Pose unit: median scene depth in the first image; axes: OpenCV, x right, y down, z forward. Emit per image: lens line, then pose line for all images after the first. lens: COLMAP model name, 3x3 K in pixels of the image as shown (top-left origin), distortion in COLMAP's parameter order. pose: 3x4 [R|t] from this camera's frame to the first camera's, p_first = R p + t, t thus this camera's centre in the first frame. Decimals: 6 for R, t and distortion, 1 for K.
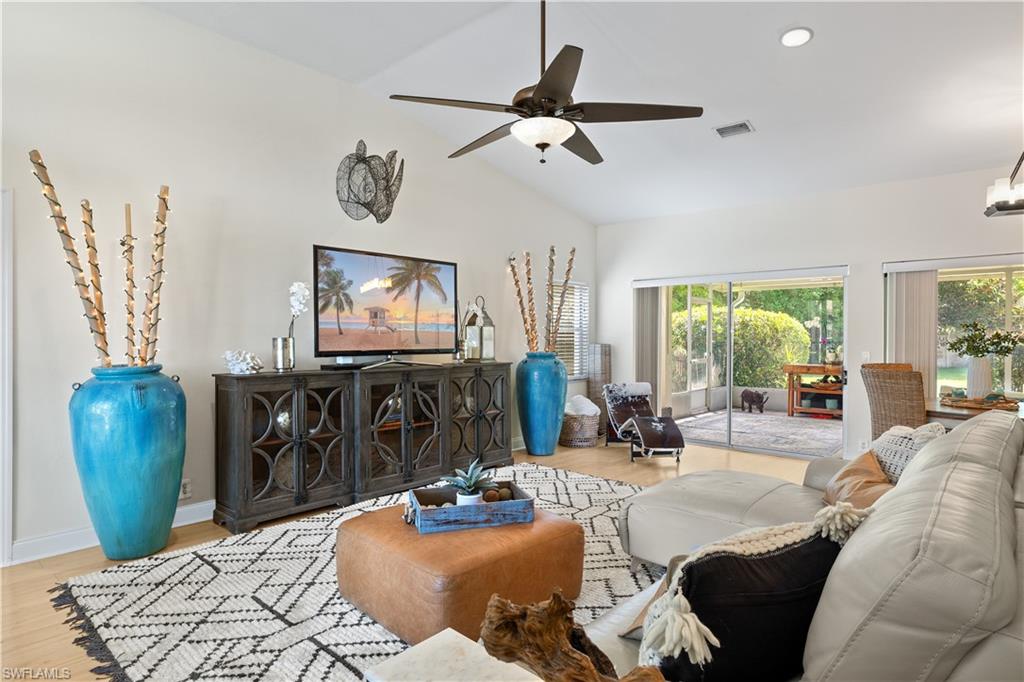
lens RADIAL K [[569.2, 0, 513.5], [0, 569.2, 340.7], [0, 0, 1]] dist [0.004501, 0.000373]
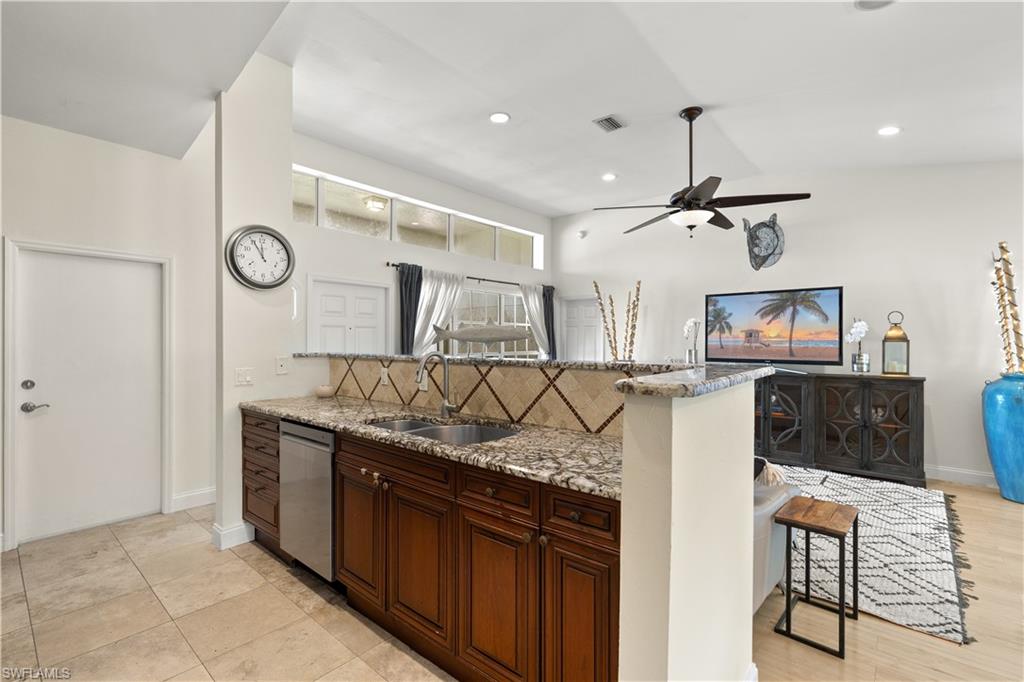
lens RADIAL K [[461.2, 0, 514.9], [0, 461.2, 339.7], [0, 0, 1]] dist [-0.004032, -0.000402]
pose [[0.030525, 0.000645, -0.999534, 0.911623], [-0.007751, 0.999970, 0.000409, -0.028678], [0.999504, 0.007735, 0.030529, 0.362134]]
